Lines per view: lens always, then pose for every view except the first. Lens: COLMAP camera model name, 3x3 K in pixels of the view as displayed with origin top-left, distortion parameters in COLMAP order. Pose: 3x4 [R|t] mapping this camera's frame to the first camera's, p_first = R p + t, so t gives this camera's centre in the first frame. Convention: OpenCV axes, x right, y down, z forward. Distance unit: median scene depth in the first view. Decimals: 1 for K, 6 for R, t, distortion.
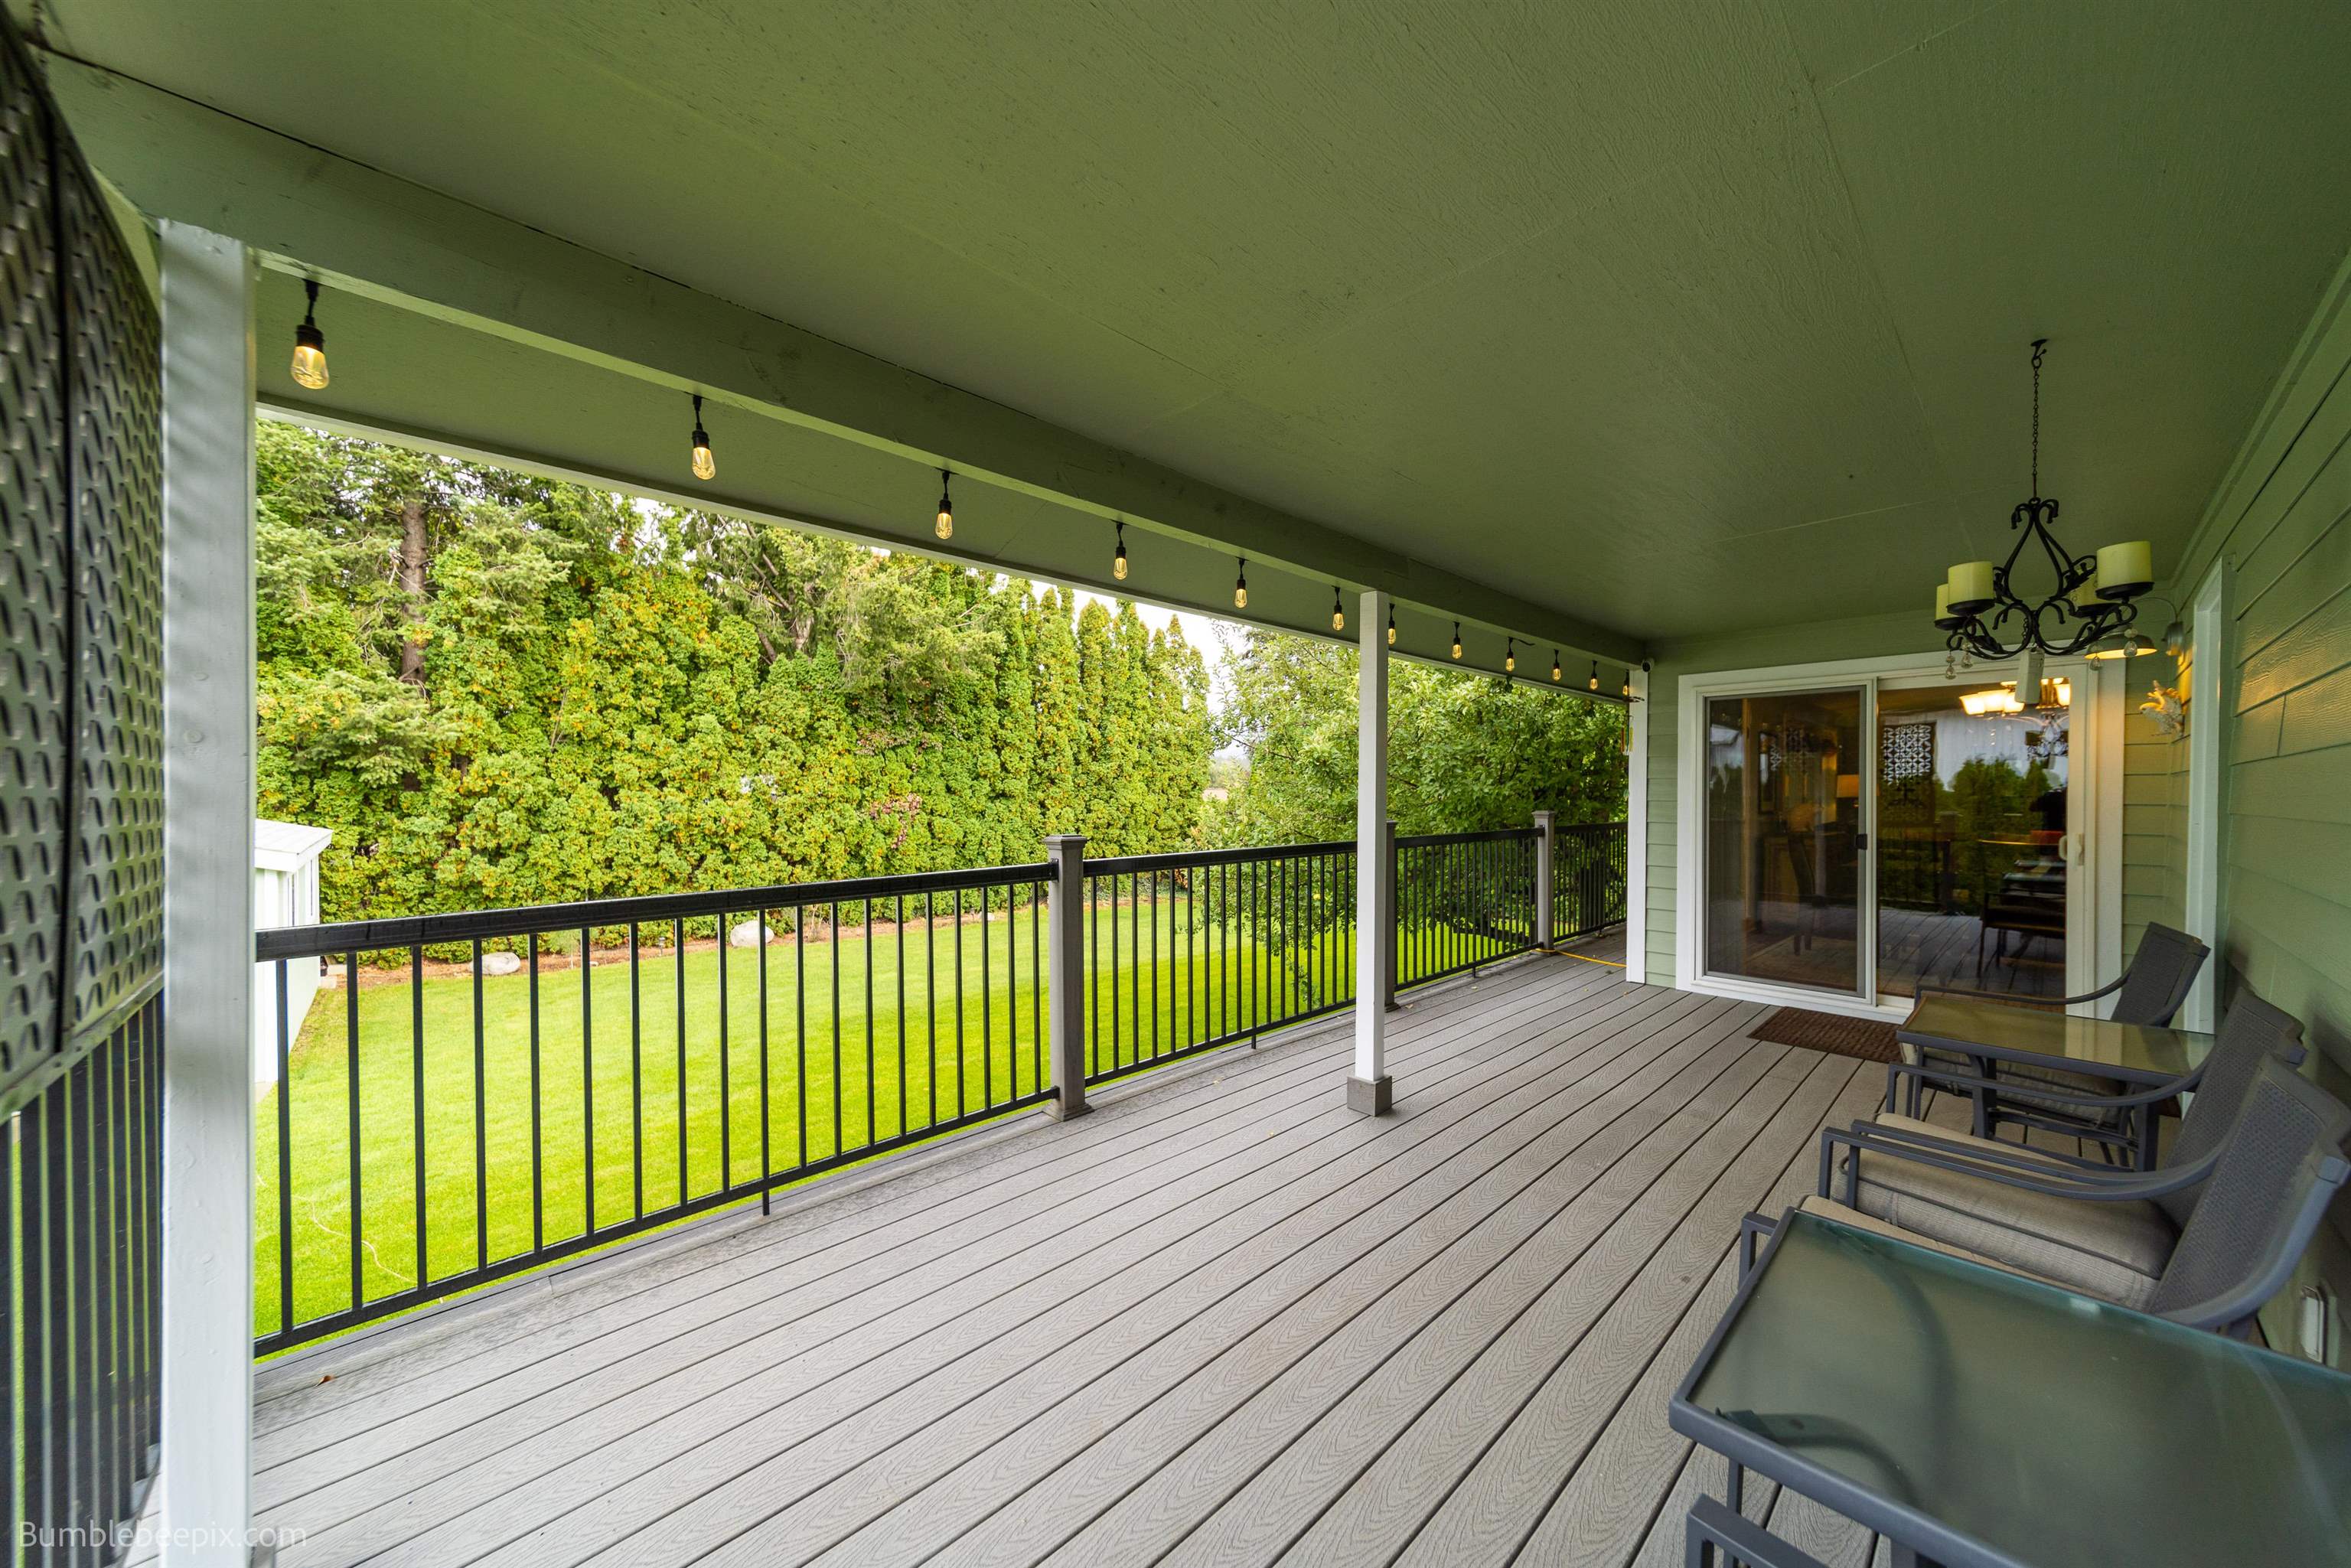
lens RADIAL K [[826.6, 0, 1178.7], [0, 826.6, 794.2], [0, 0, 1]] dist [0.002108, 0.000131]
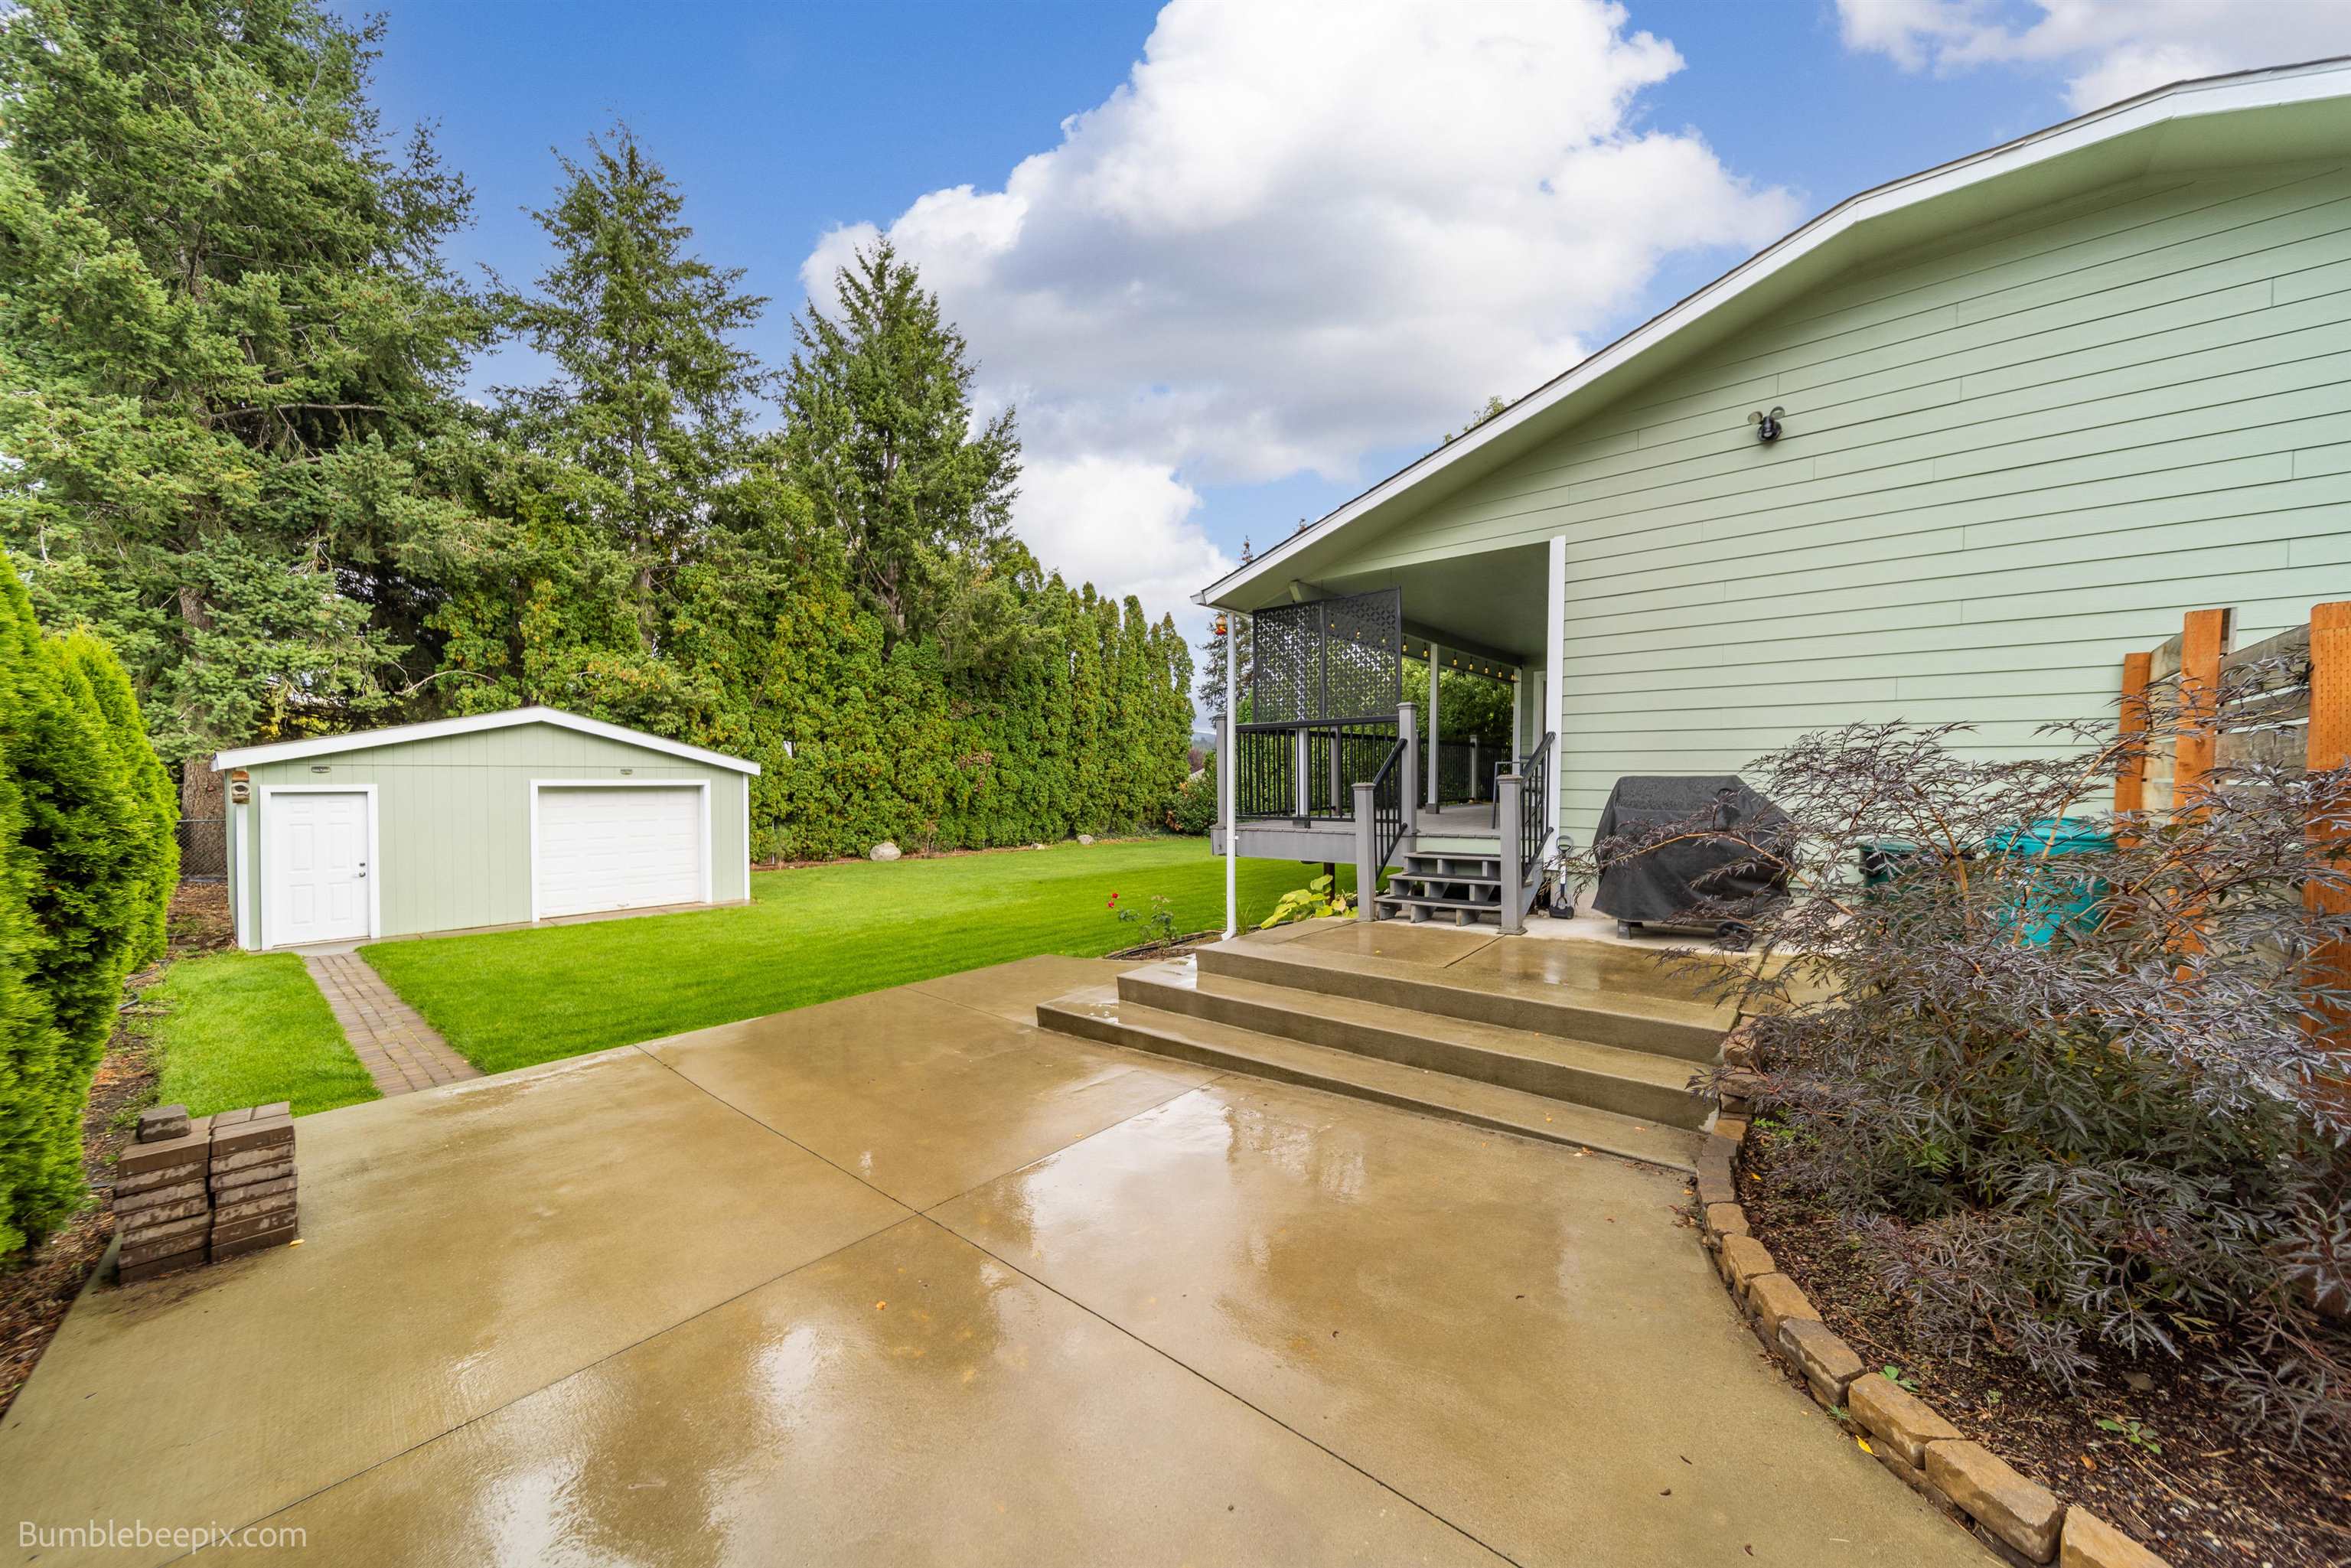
lens RADIAL K [[826.6, 0, 1174.4], [0, 826.6, 784.7], [0, 0, 1]] dist [0.002108, 0.000131]
pose [[0.993941, -0.000872, 0.109911, -0.186827], [-0.000201, 0.999952, 0.009751, 0.043357], [-0.109914, -0.009714, 0.993894, -0.342418]]
